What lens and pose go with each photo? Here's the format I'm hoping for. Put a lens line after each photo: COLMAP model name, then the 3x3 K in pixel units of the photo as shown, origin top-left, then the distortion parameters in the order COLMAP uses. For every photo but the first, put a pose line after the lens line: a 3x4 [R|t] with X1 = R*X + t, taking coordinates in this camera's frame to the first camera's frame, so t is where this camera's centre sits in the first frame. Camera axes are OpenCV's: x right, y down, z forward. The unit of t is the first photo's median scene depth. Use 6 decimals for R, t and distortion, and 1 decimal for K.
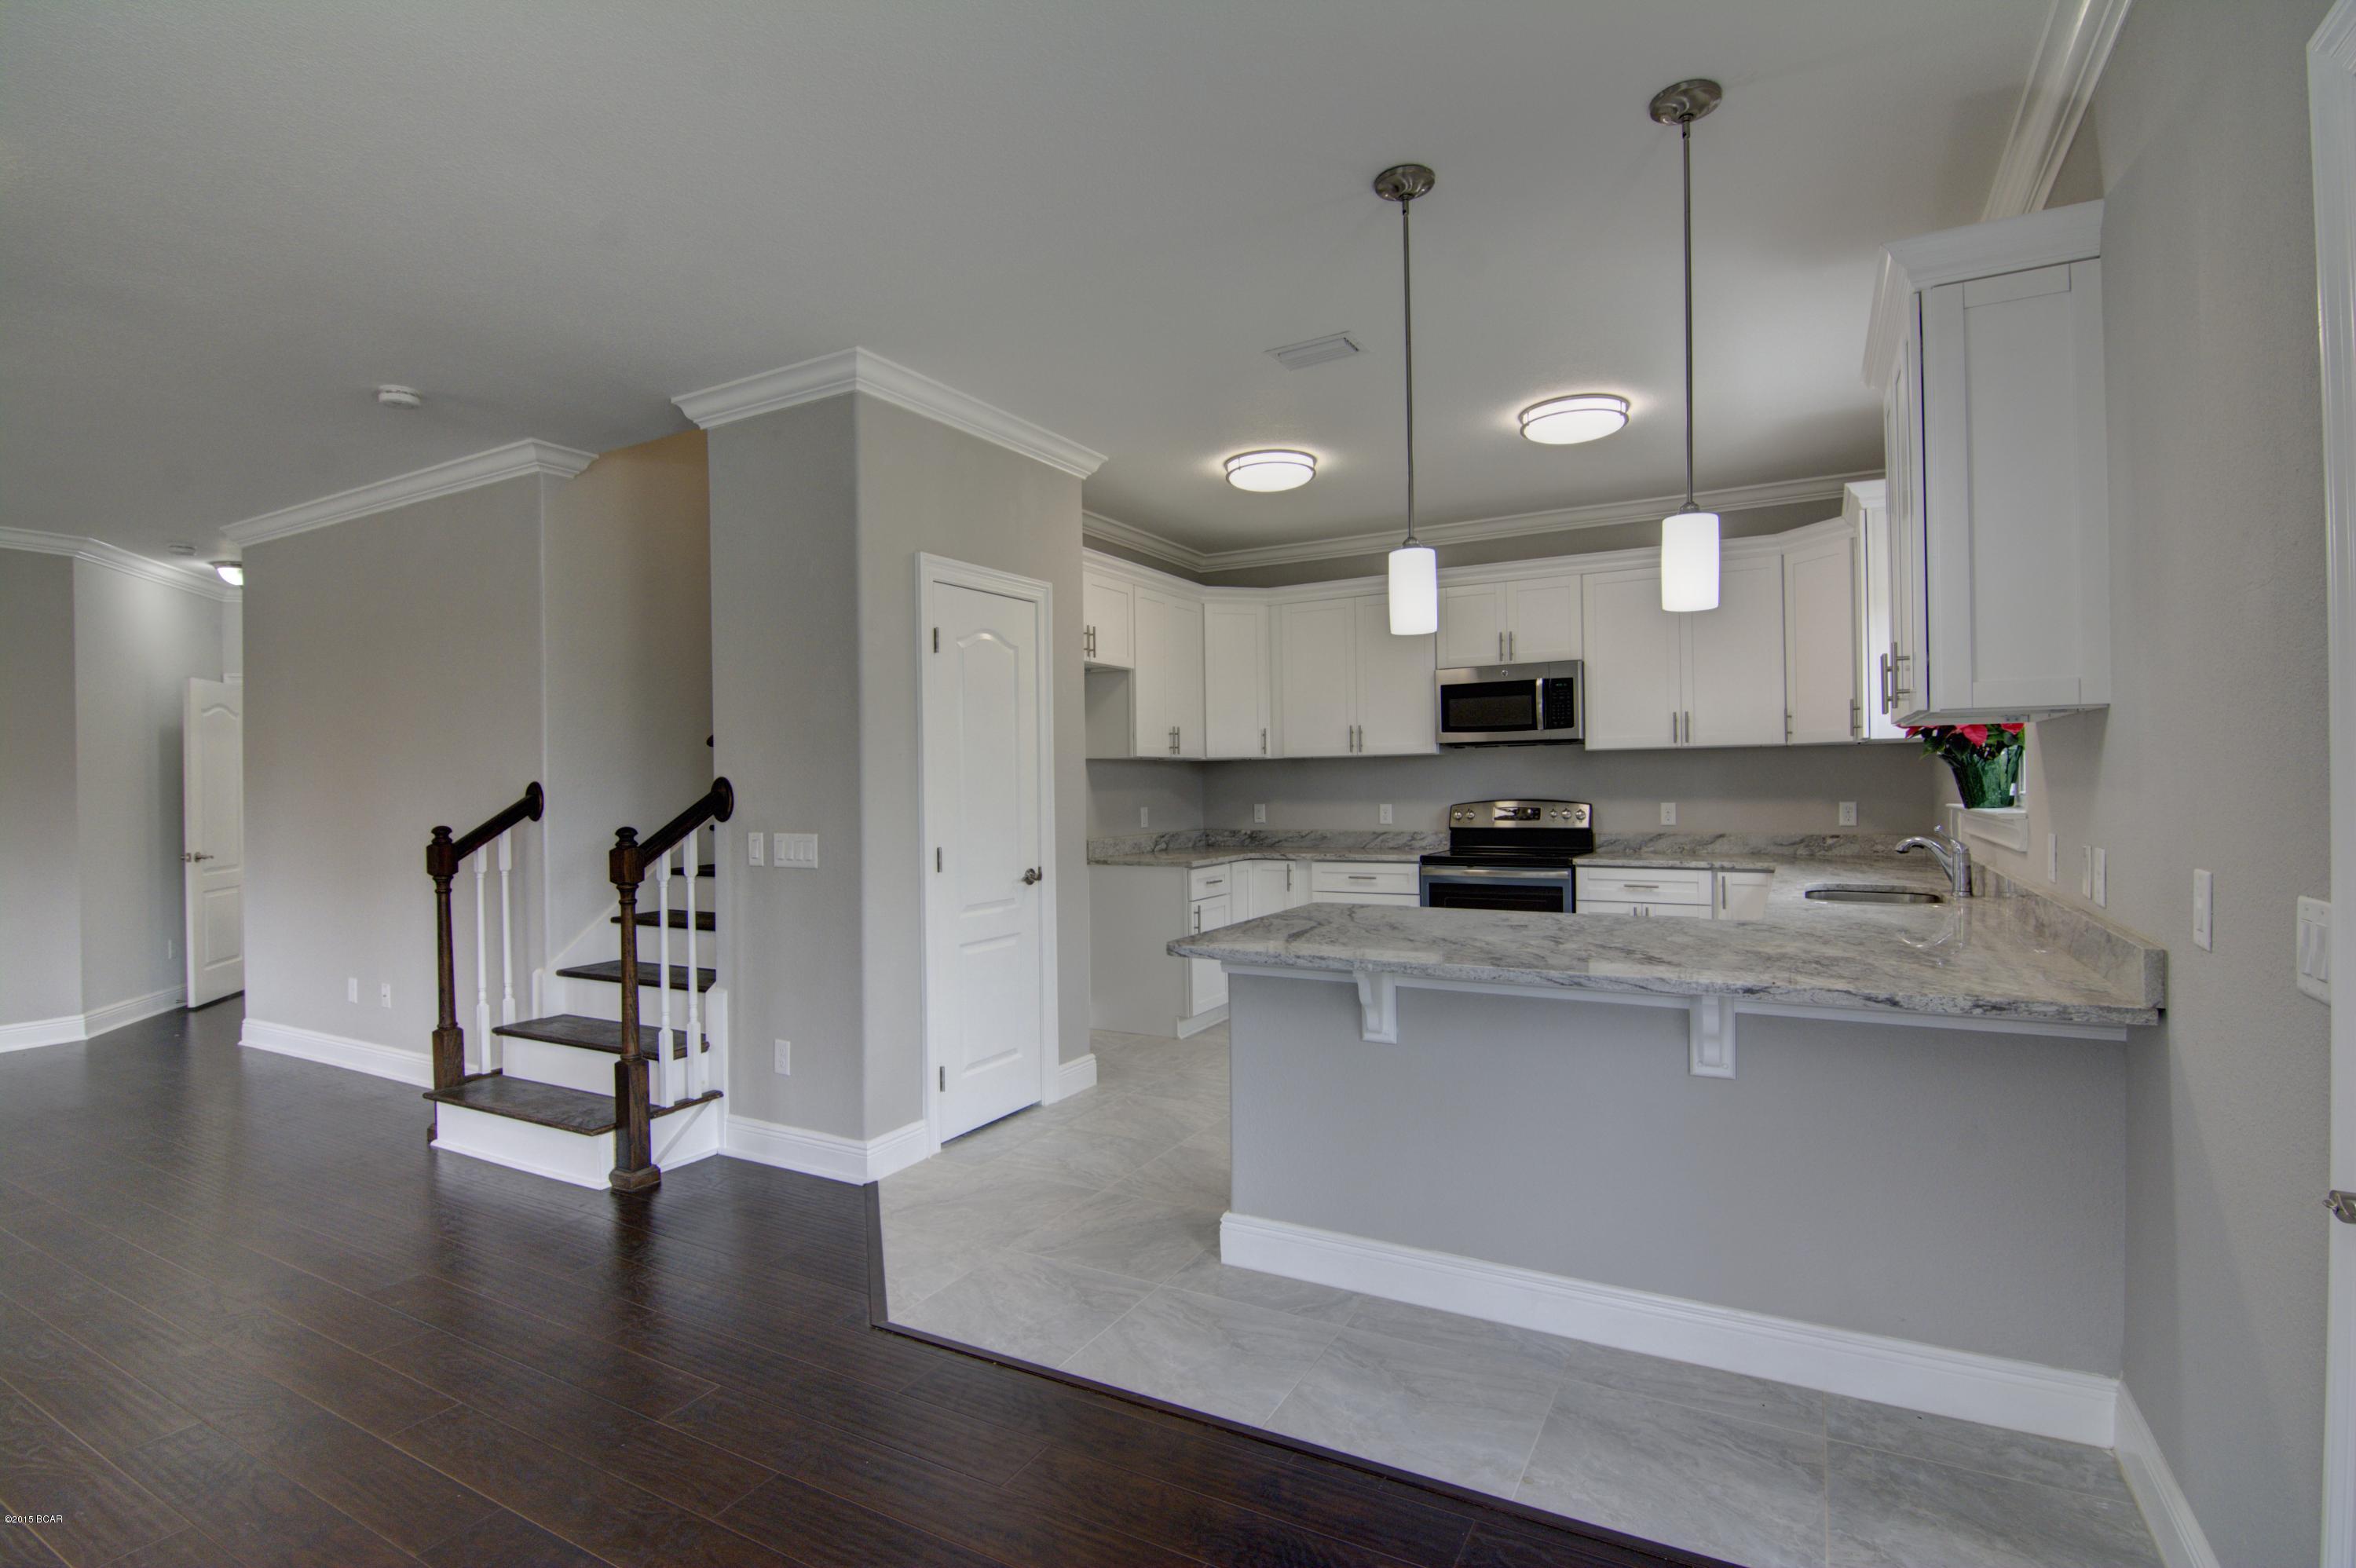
lens RADIAL K [[1128.0, 0, 1163.8], [0, 1128.0, 782.1], [0, 0, 1]] dist [-0.000040, -0.017378]
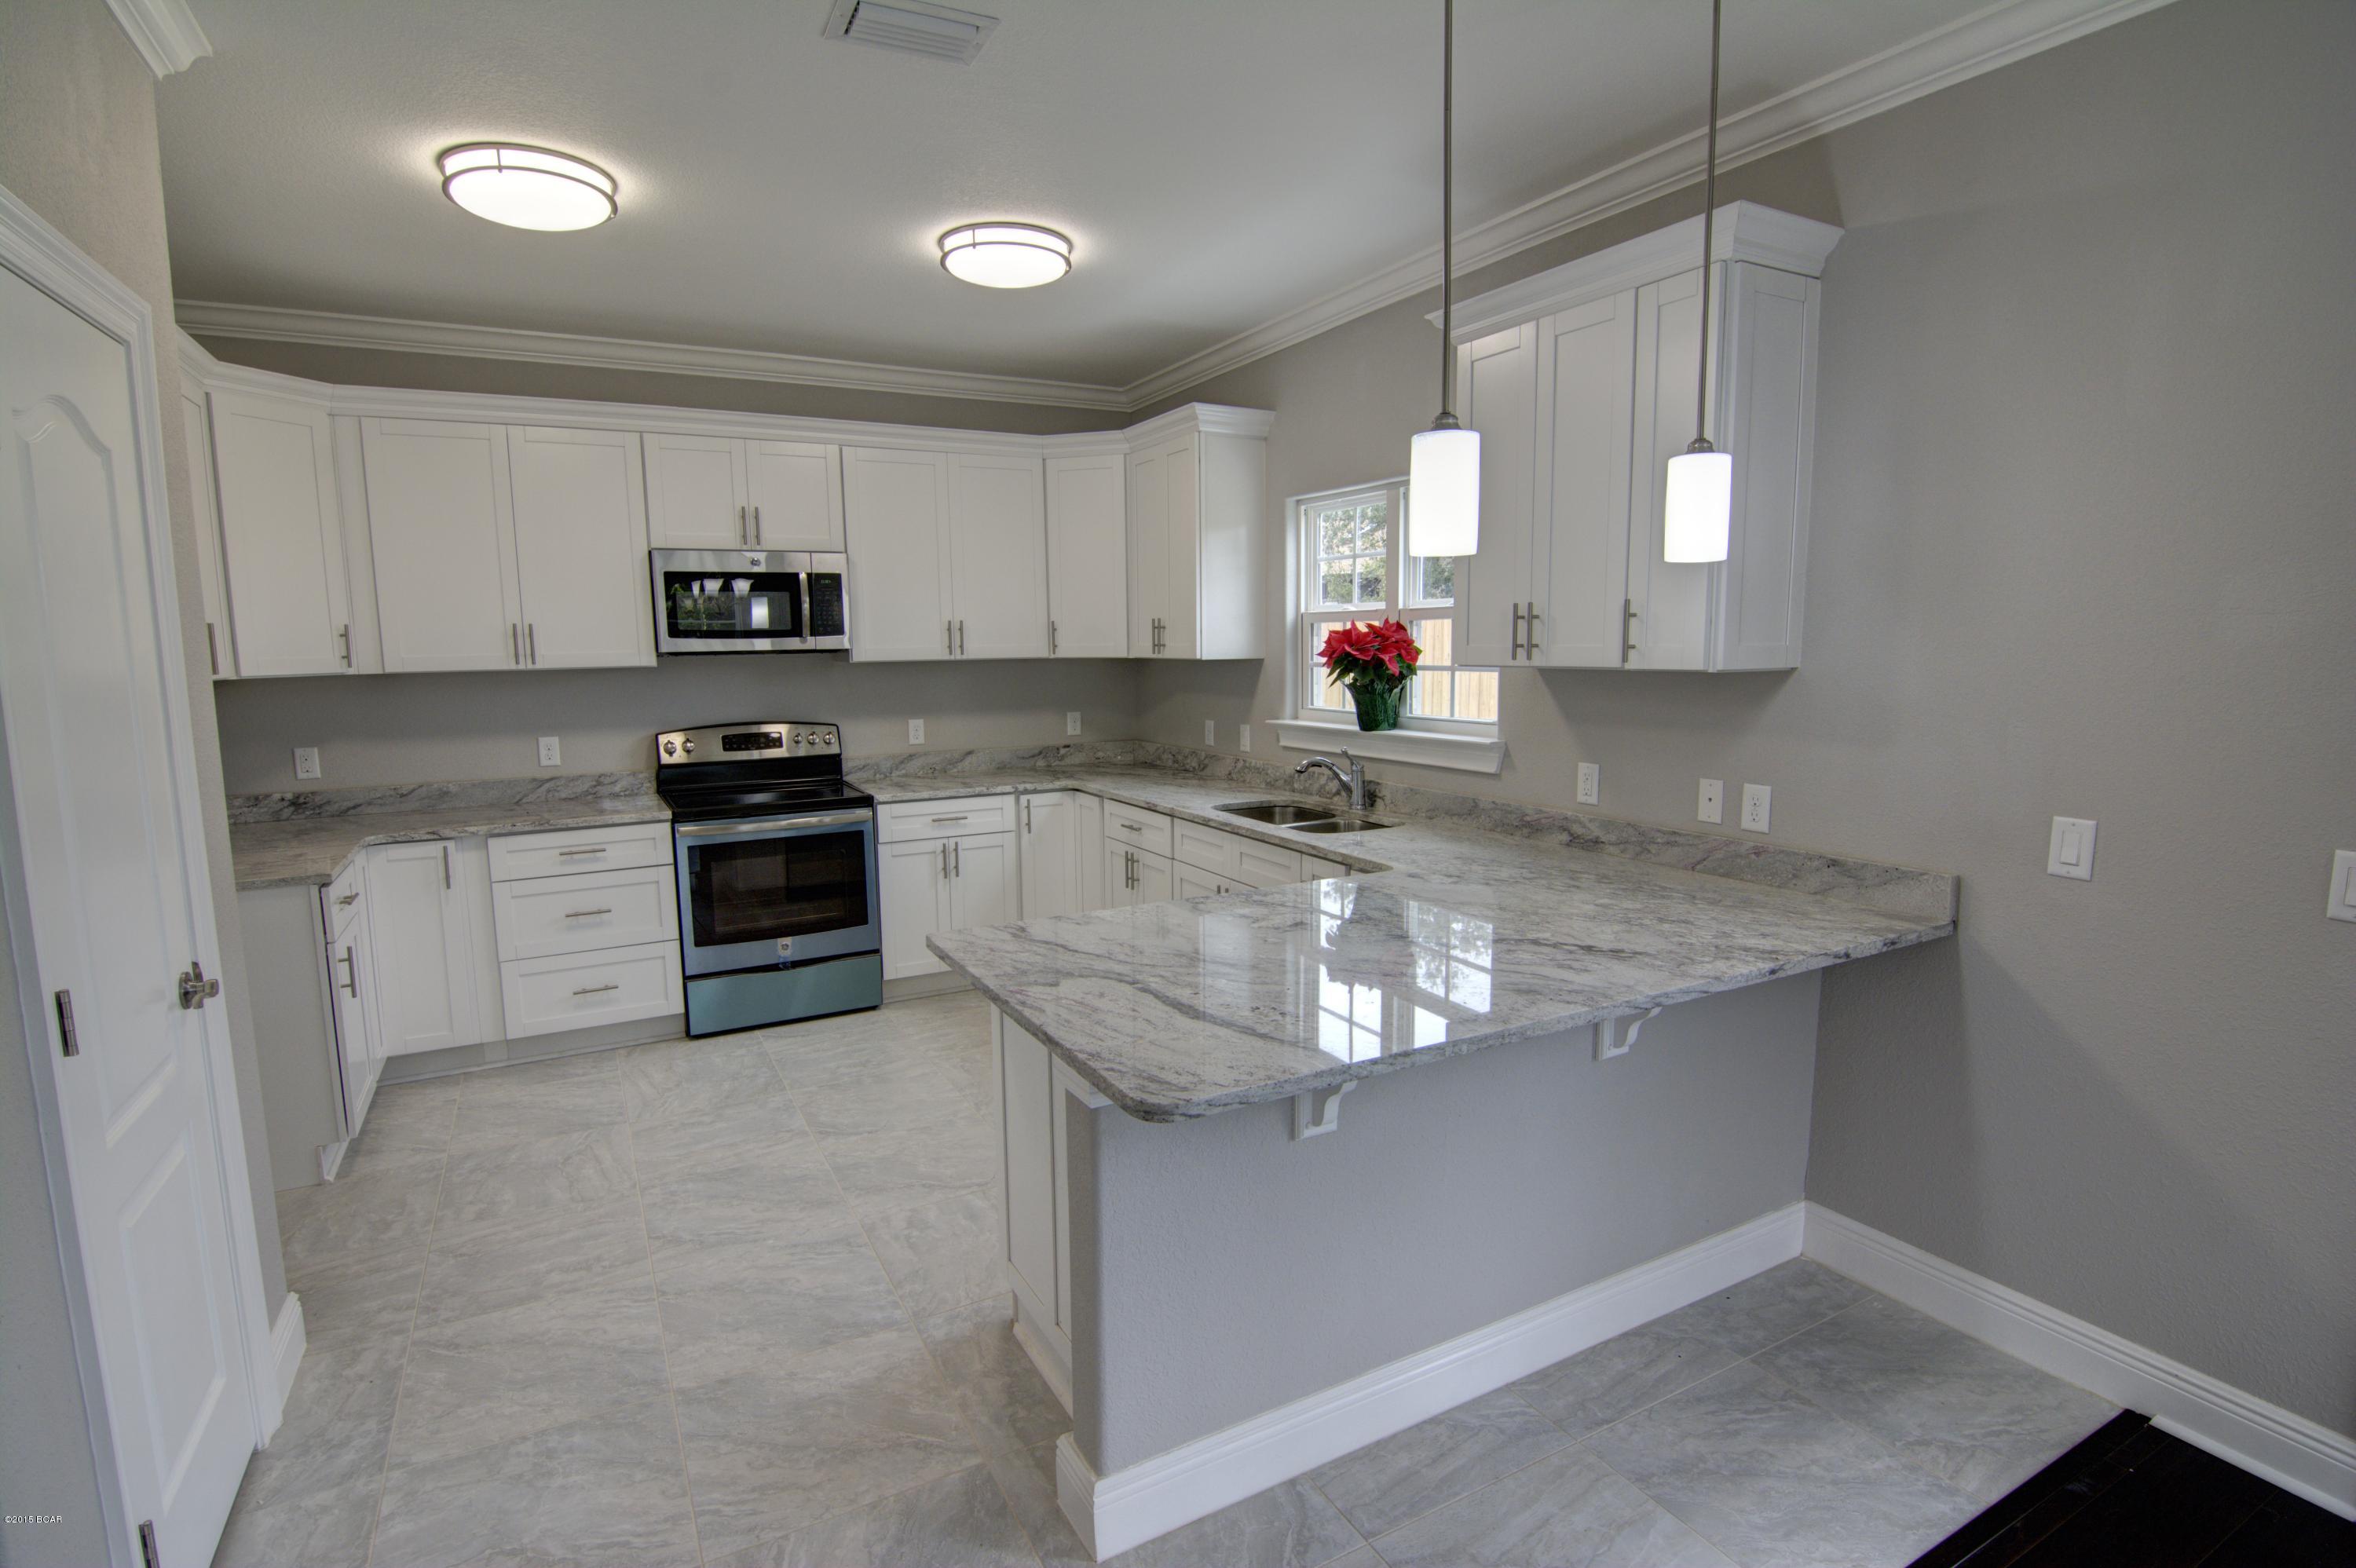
lens RADIAL K [[1129.8, 0, 1163.0], [0, 1129.8, 782.1], [0, 0, 1]] dist [-0.010913, -0.008112]
pose [[0.534550, -0.099008, 0.839317, -0.241467], [0.005090, 0.993473, 0.113951, -0.039020], [-0.845121, -0.056640, 0.531565, 0.404358]]
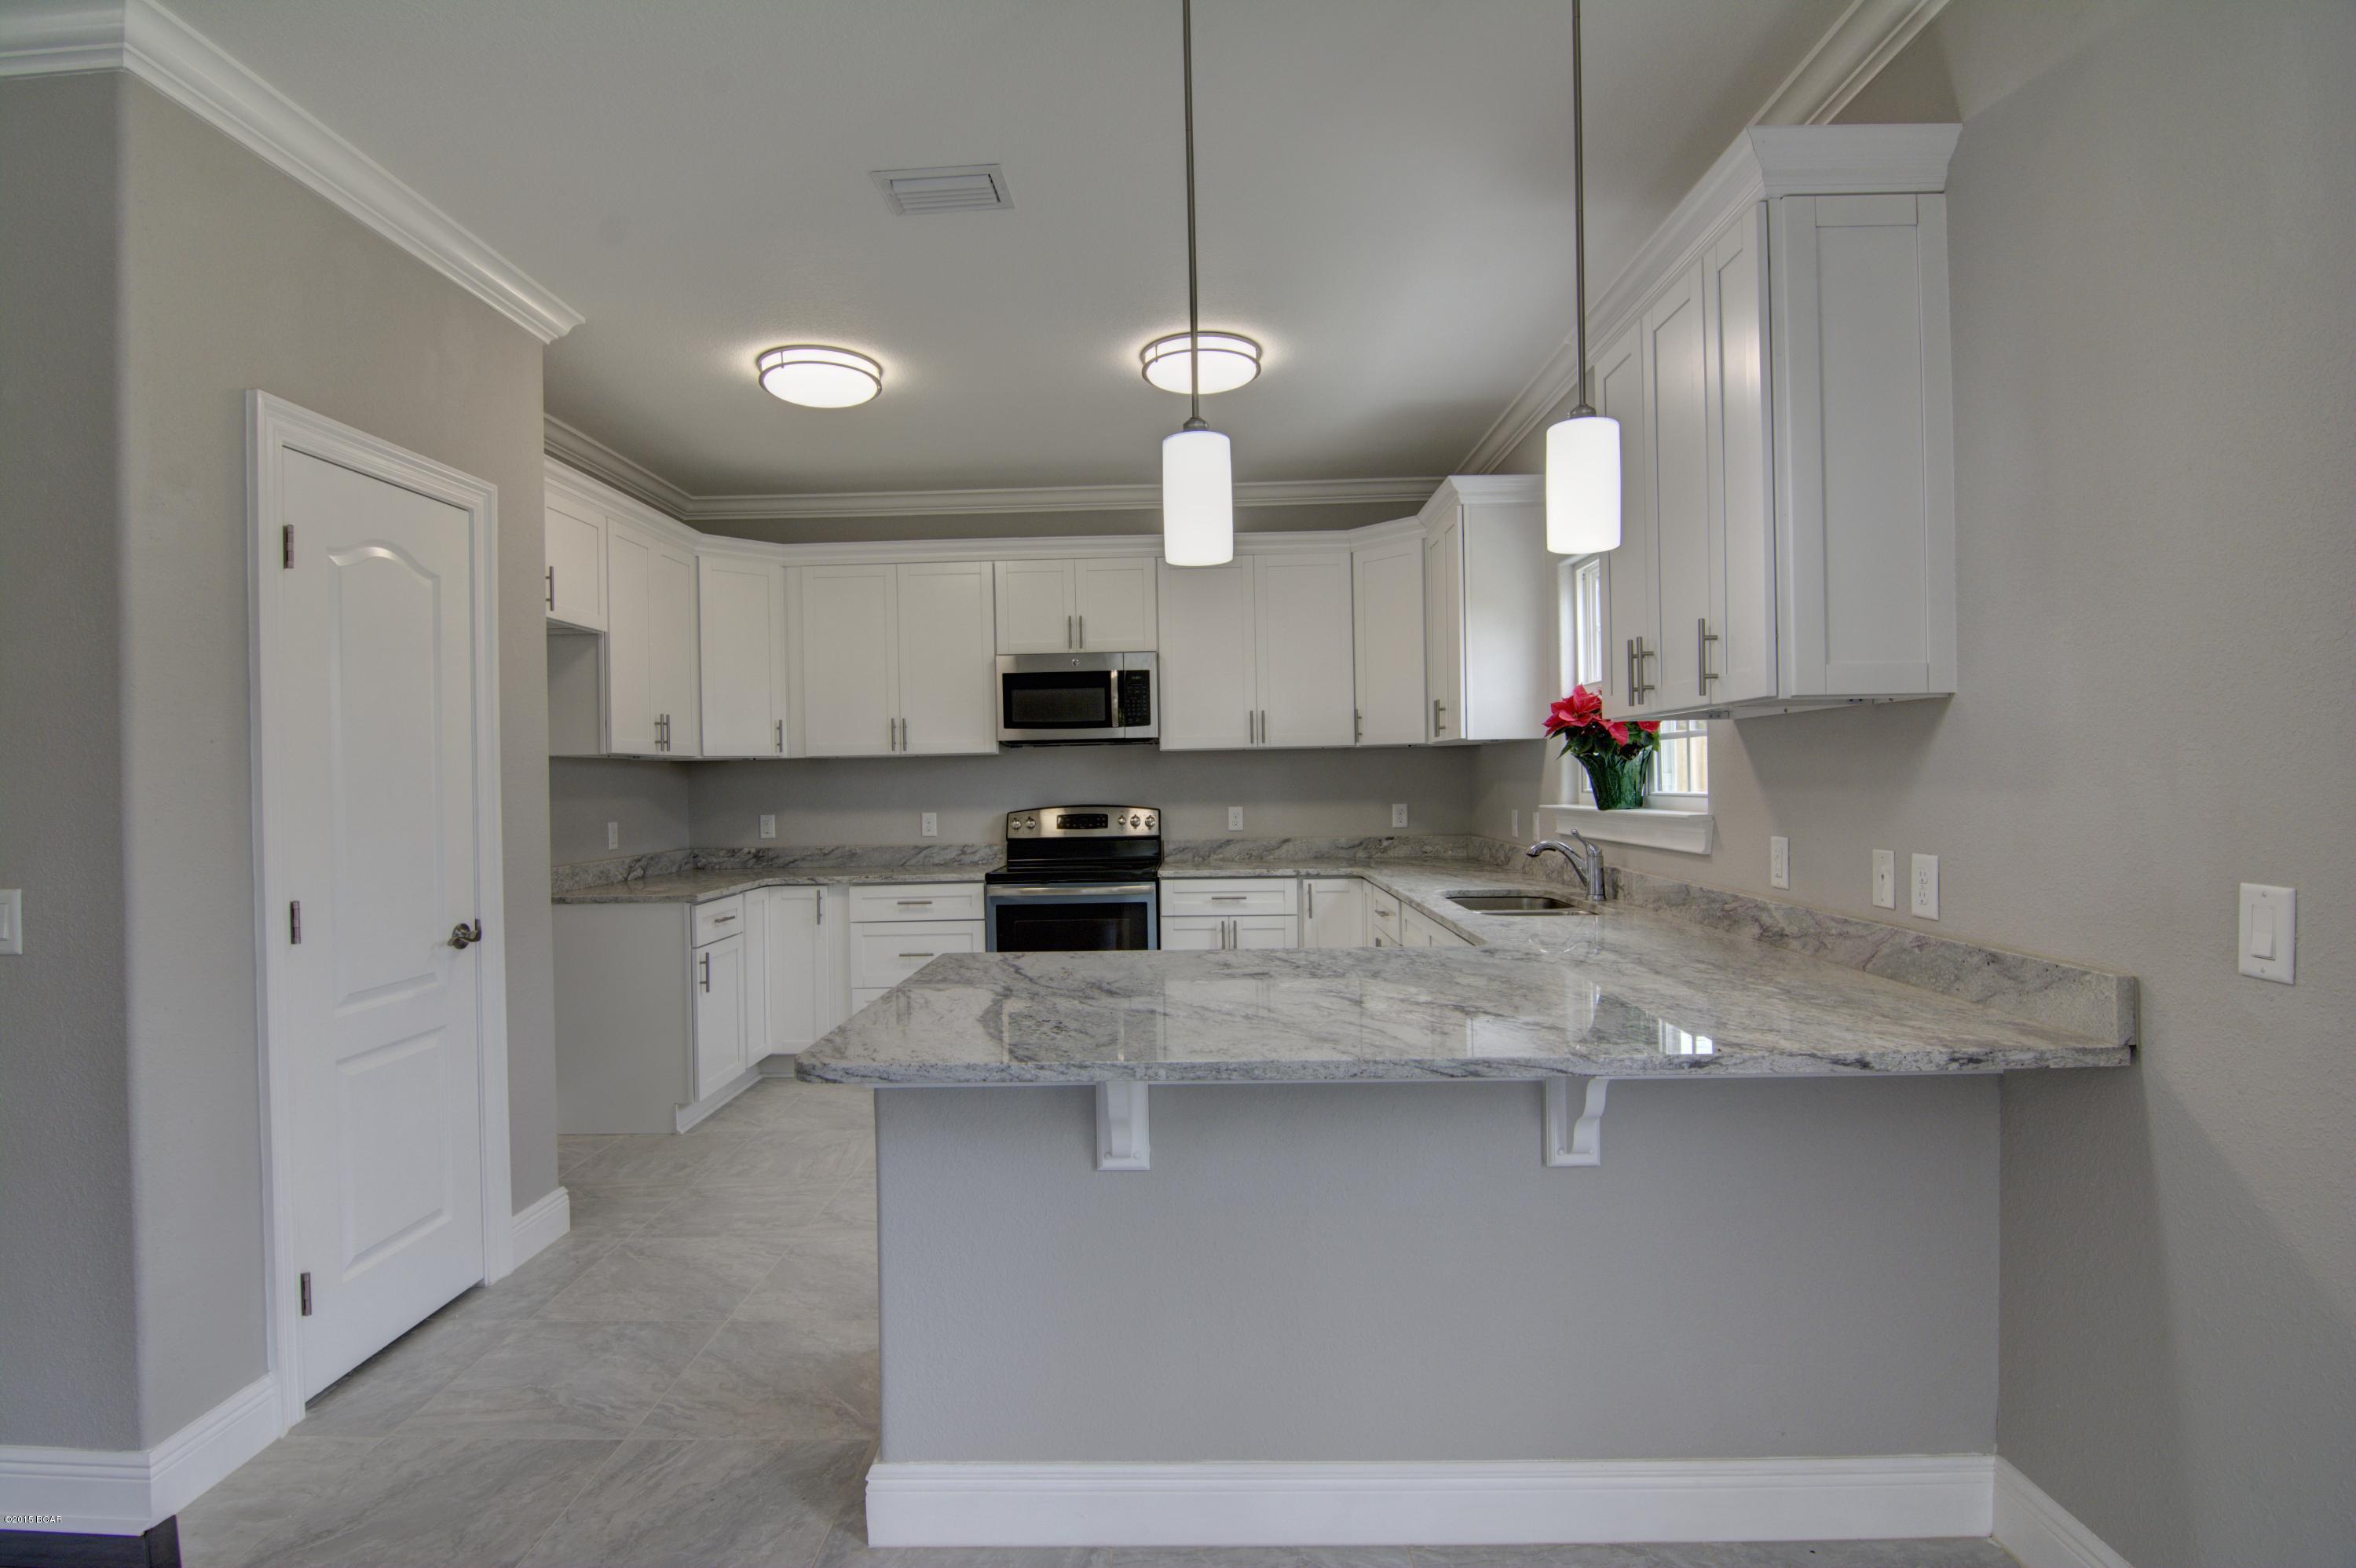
lens RADIAL K [[1128.0, 0, 1163.8], [0, 1128.0, 782.1], [0, 0, 1]] dist [-0.000040, -0.017378]
pose [[0.883290, -0.003176, 0.468815, -0.058209], [0.005413, 0.999979, -0.003425, 0.000416], [-0.468795, 0.005563, 0.883290, 0.219653]]
